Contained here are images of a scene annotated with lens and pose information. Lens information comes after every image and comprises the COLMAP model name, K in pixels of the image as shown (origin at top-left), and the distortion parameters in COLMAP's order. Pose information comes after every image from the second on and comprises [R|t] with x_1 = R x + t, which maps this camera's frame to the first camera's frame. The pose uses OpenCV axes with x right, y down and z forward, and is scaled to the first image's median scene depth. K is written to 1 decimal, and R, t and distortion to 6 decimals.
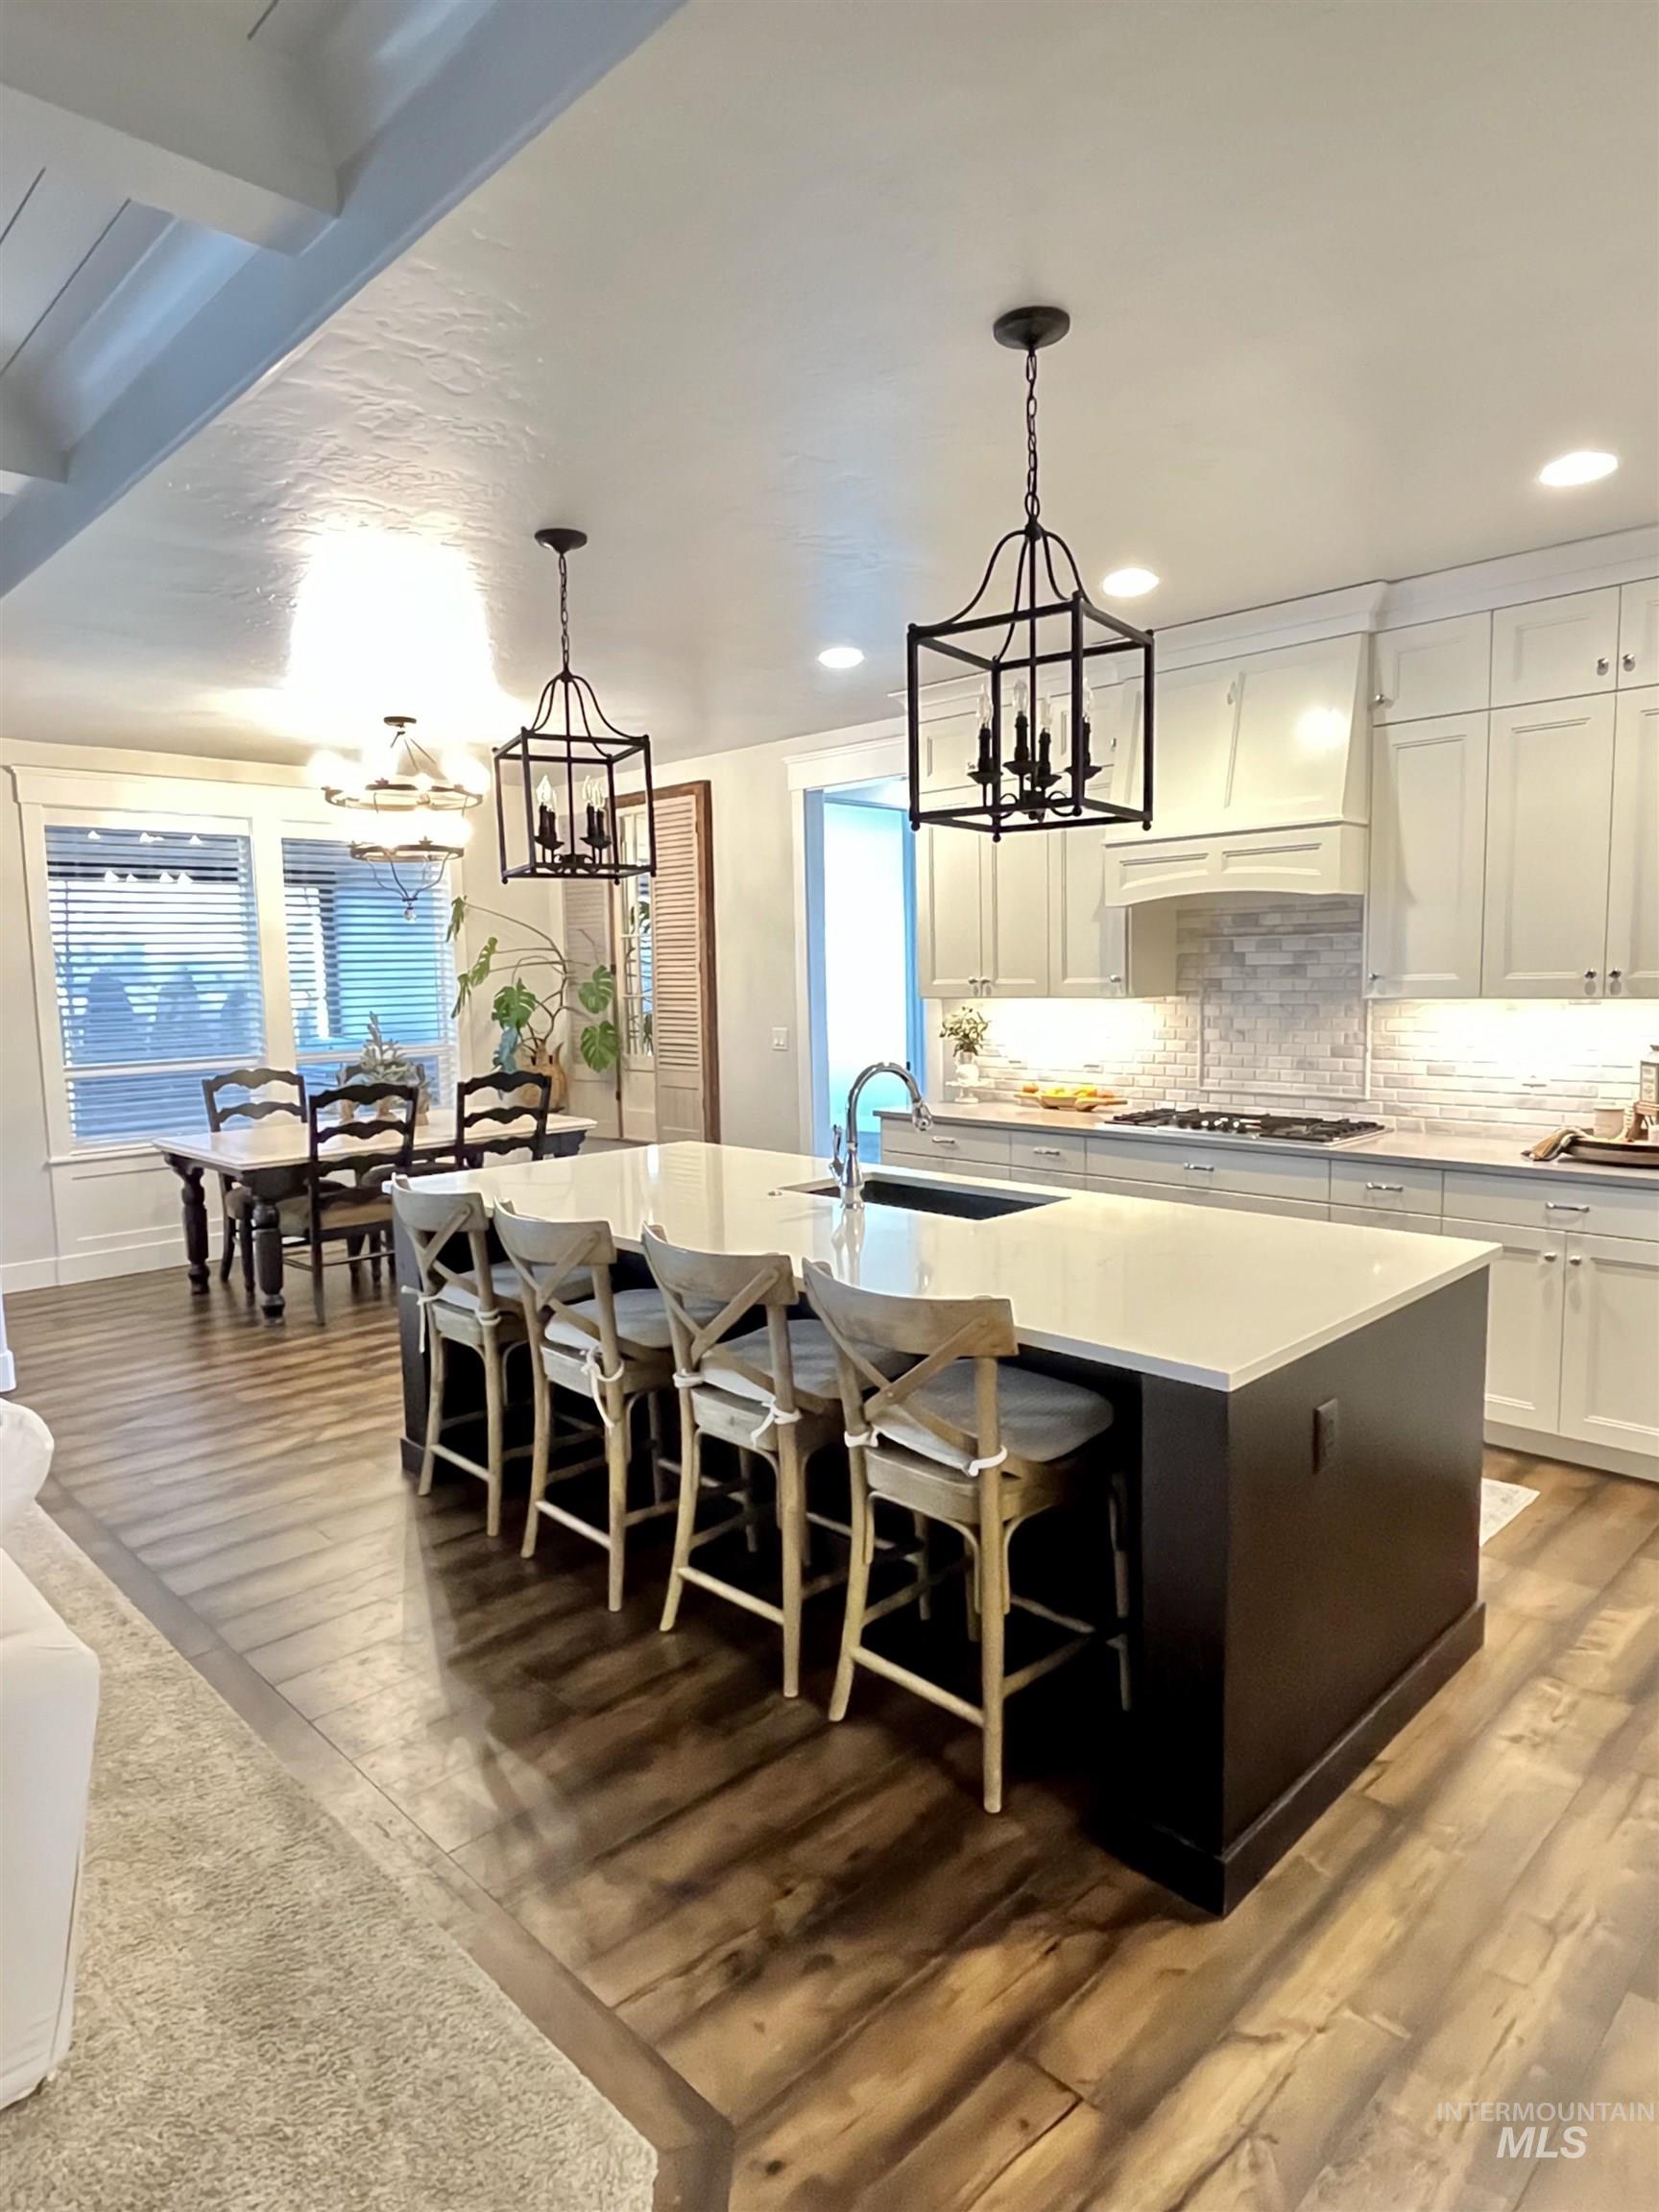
lens RADIAL K [[1295.8, 0, 829.5], [0, 1295.8, 1106.0], [0, 0, 1]] dist [-0.009184, -0.001190]
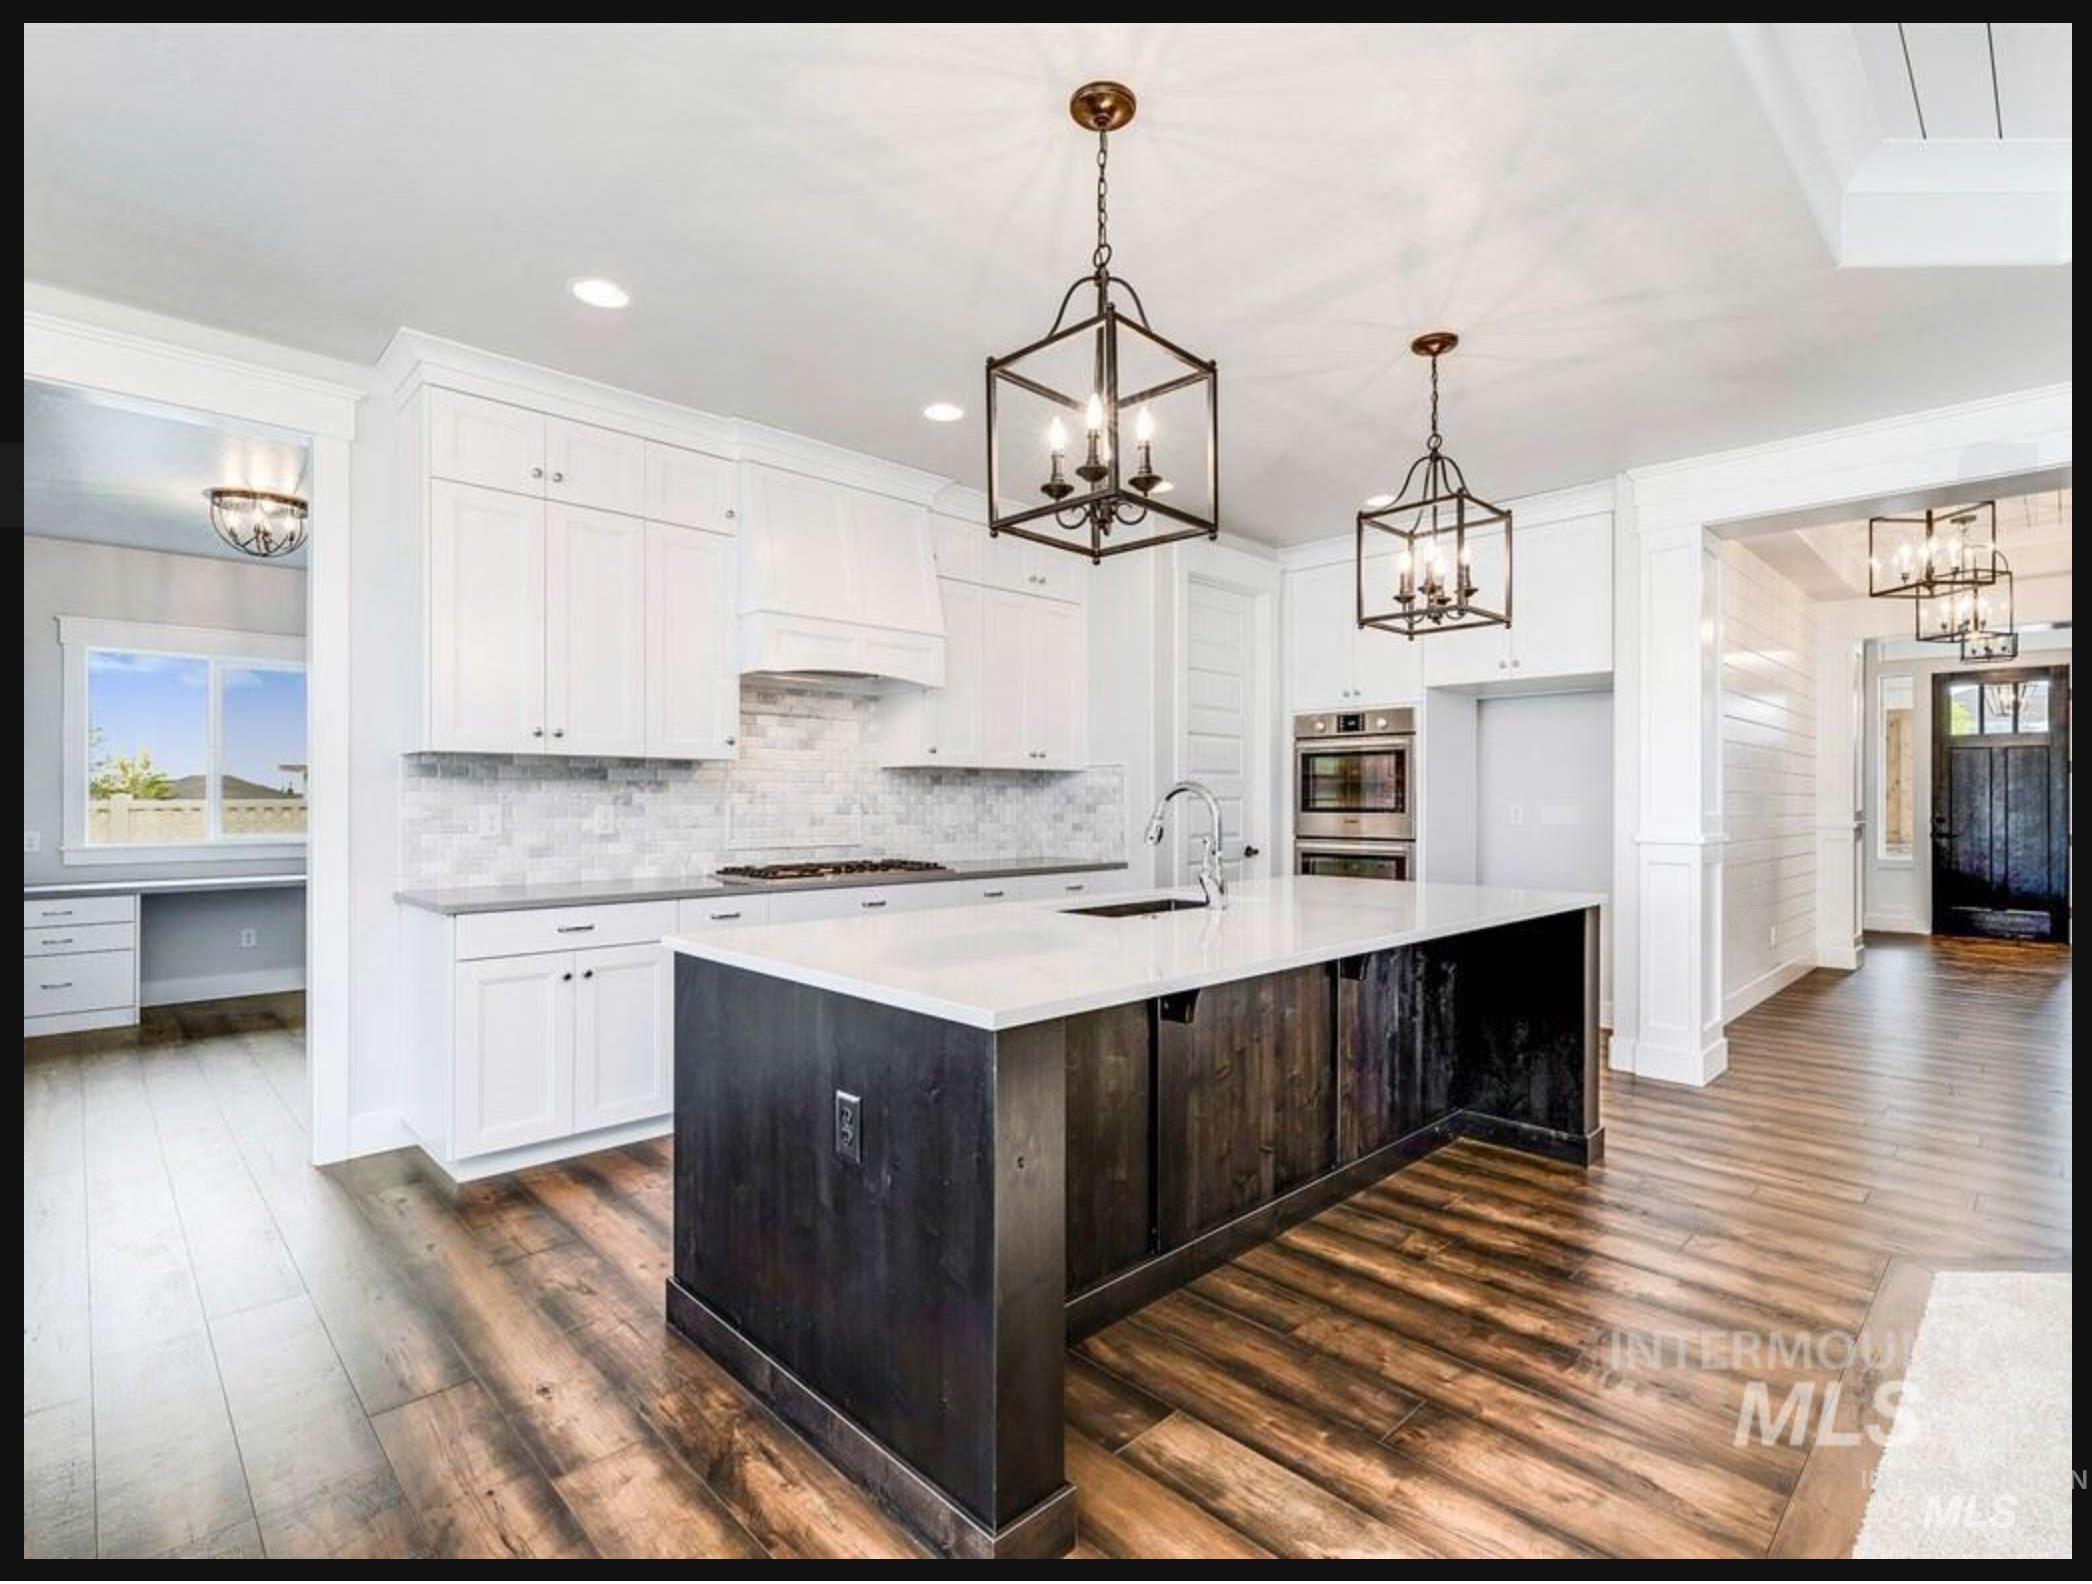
lens RADIAL K [[995.9, 0, 1046.0], [0, 995.9, 792.0], [0, 0, 1]] dist [0.015940, 0.000049]
pose [[0.003420, 0.022345, 0.999744, -0.676265], [0.099891, 0.994742, -0.022574, -0.019529], [-0.994993, 0.099943, 0.001170, 0.913837]]
